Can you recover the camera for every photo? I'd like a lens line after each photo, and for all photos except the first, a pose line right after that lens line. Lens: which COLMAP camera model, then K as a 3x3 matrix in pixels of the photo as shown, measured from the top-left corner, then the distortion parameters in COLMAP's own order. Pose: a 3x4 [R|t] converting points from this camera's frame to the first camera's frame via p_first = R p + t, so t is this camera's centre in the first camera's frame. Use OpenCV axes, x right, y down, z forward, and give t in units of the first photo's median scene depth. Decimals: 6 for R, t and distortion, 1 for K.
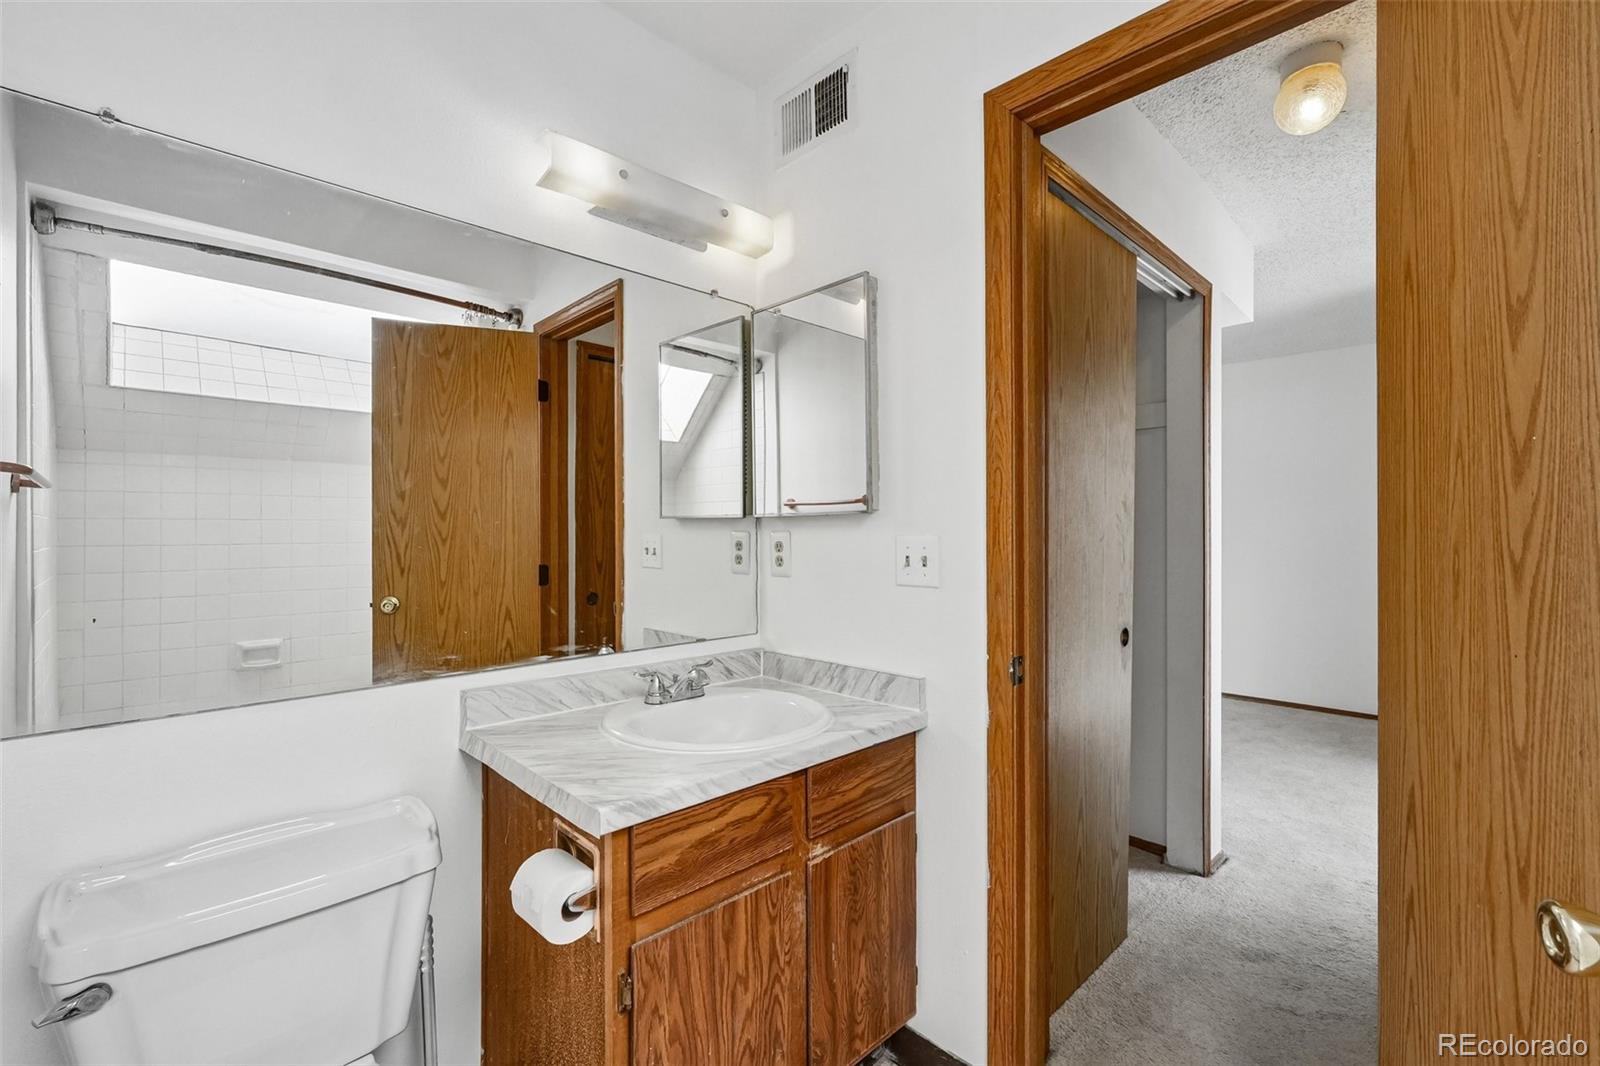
lens RADIAL K [[709.1, 0, 807.5], [0, 709.1, 534.9], [0, 0, 1]] dist [-0.003022, 0.003039]
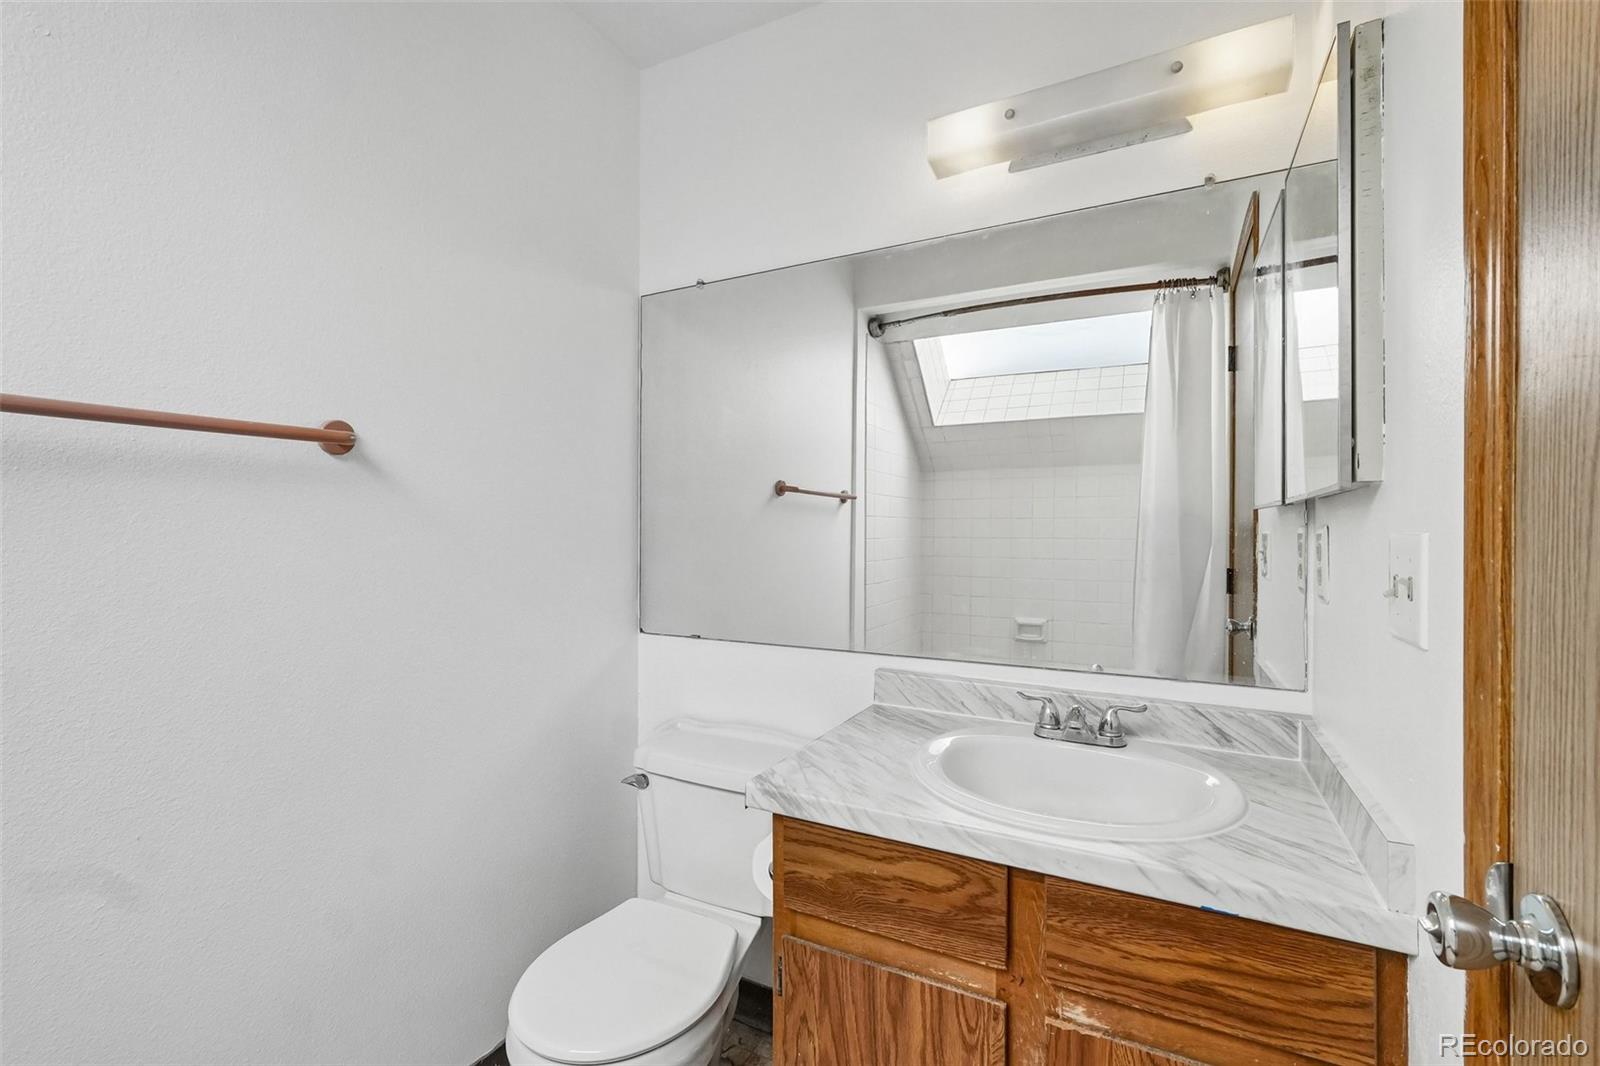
lens RADIAL K [[709.1, 0, 788.4], [0, 709.1, 530.5], [0, 0, 1]] dist [-0.003022, 0.003039]
pose [[0.286831, 0.004918, -0.957969, 0.542387], [-0.009163, 0.999955, 0.002390, 0.001634], [0.957937, 0.008092, 0.286863, 0.538629]]
